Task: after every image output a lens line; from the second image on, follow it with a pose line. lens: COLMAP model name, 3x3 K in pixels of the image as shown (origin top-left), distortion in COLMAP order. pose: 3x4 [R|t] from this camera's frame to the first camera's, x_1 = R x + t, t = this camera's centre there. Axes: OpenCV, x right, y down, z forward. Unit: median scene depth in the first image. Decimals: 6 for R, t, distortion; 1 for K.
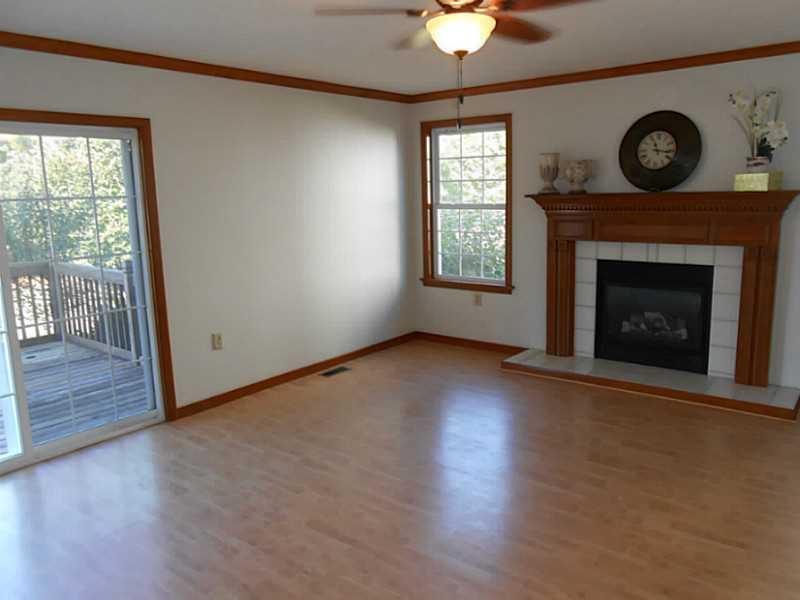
lens RADIAL K [[623.7, 0, 397.1], [0, 623.7, 298.8], [0, 0, 1]] dist [-0.011457, 0.016690]
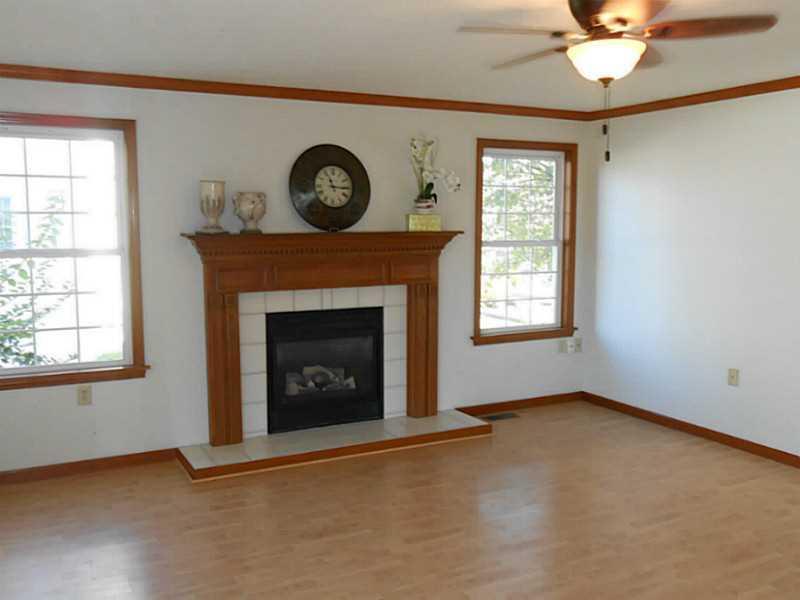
lens RADIAL K [[774.6, 0, 399.0], [0, 774.6, 302.8], [0, 0, 1]] dist [-0.004629, 0.000000]
pose [[0.402031, -0.074525, 0.912588, -0.568391], [0.154247, 0.987950, 0.012728, -0.066606], [-0.902540, 0.135647, 0.408682, 0.450749]]
